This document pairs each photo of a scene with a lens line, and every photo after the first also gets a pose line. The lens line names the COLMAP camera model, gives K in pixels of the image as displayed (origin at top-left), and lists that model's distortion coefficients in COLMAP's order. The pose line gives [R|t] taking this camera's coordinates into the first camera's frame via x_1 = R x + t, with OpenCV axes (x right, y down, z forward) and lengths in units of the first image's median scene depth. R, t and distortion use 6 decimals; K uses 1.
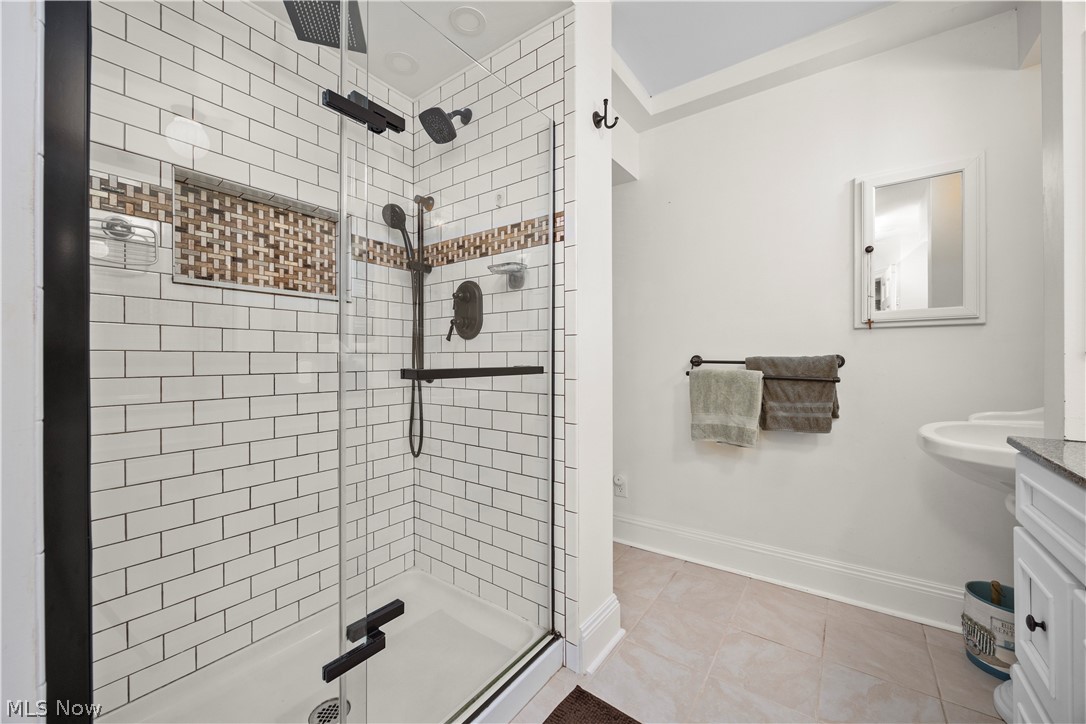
lens RADIAL K [[423.1, 0, 537.4], [0, 423.1, 360.8], [0, 0, 1]] dist [-0.001605, 0.000582]
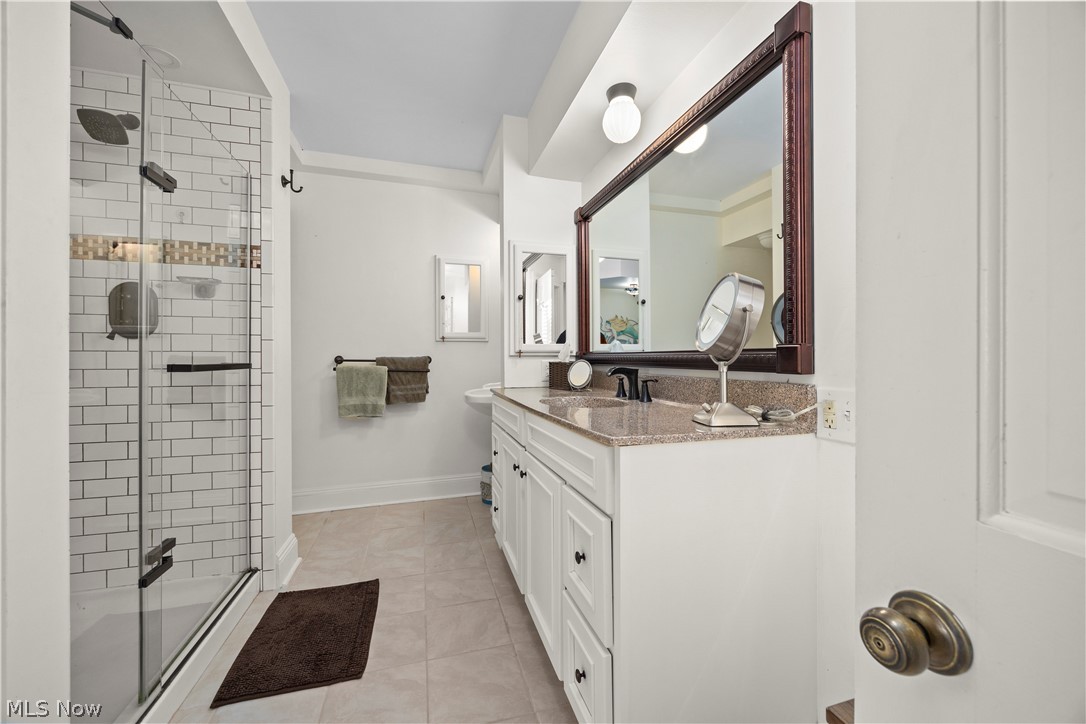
lens RADIAL K [[423.1, 0, 542.2], [0, 423.1, 360.3], [0, 0, 1]] dist [-0.001605, 0.000582]
pose [[0.609345, -0.001424, 0.792904, -0.407813], [0.003691, 0.999993, -0.001041, 0.007151], [-0.792897, 0.003561, 0.609346, -0.454833]]
